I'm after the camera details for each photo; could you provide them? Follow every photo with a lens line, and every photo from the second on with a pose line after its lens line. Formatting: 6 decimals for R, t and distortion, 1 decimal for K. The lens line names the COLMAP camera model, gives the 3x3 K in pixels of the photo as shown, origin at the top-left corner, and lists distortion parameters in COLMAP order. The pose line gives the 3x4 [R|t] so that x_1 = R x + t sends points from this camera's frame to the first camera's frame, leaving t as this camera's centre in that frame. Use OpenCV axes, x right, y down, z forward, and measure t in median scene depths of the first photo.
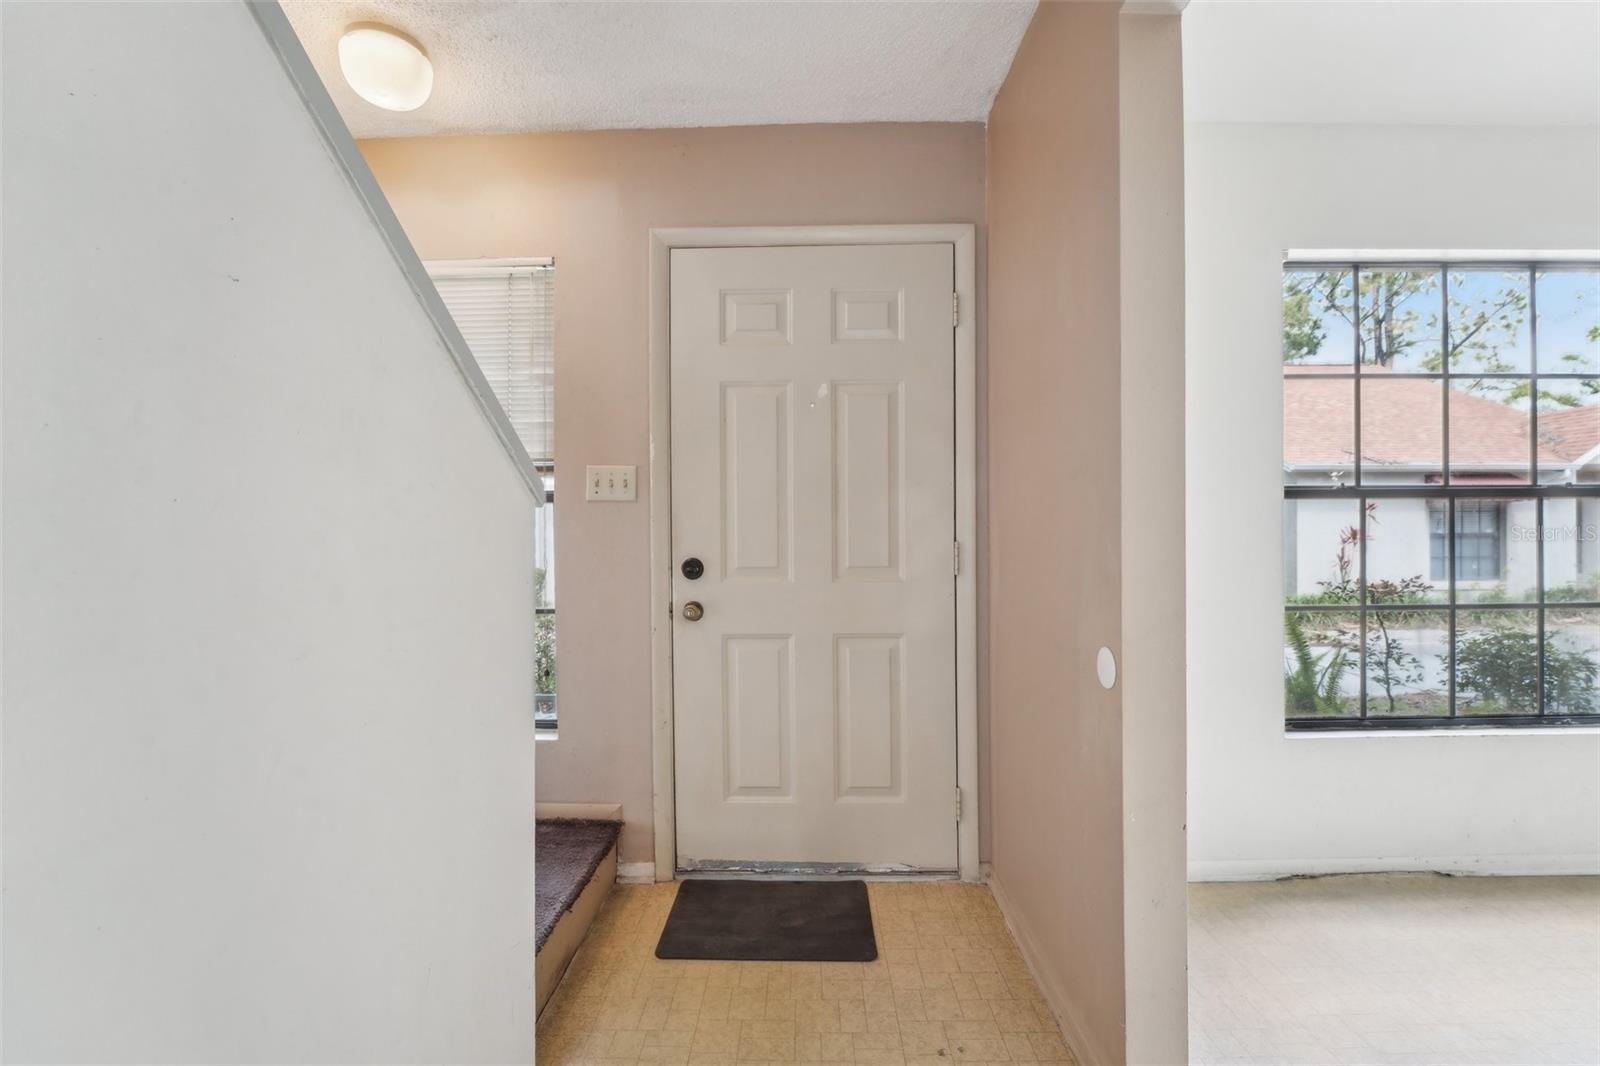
lens RADIAL K [[709.0, 0, 800.0], [0, 709.0, 533.0], [0, 0, 1]] dist [-0.019747, 0.004318]
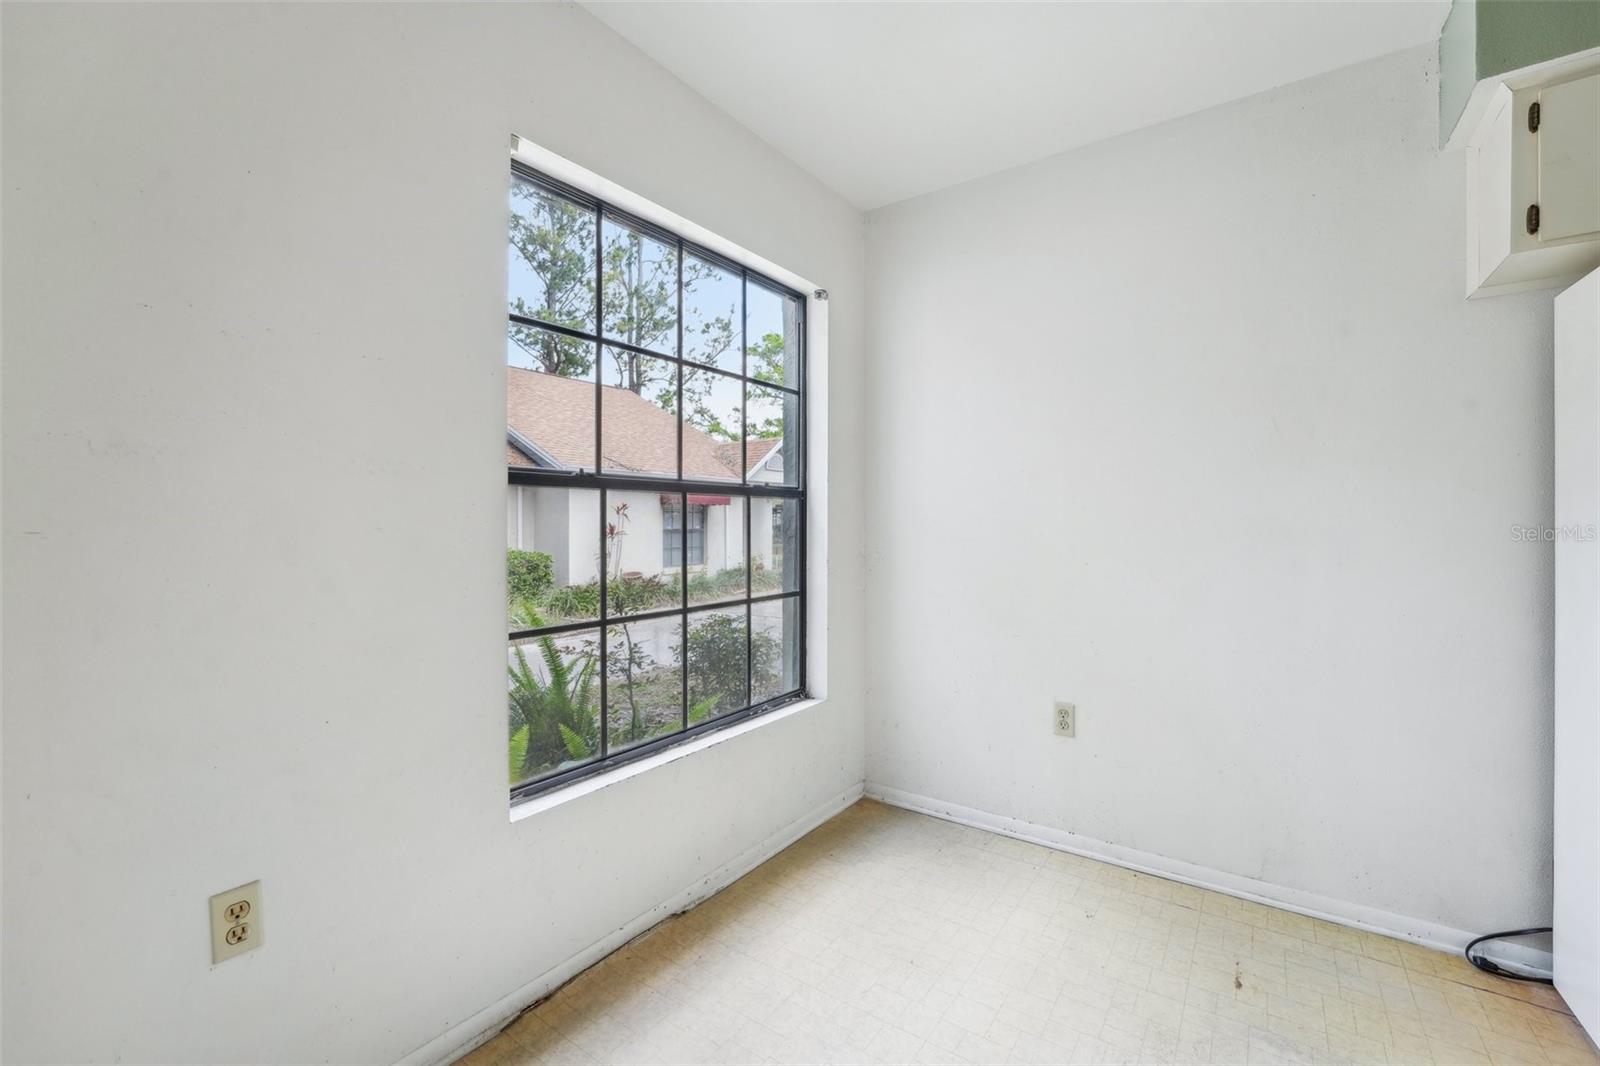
lens RADIAL K [[667.6, 0, 791.7], [0, 667.6, 529.6], [0, 0, 1]] dist [-0.019584, 0.000630]
pose [[0.602092, -0.000361, 0.798427, 0.316326], [-0.001485, 0.999998, 0.001572, -0.003362], [-0.798425, -0.002132, 0.602090, 0.357818]]
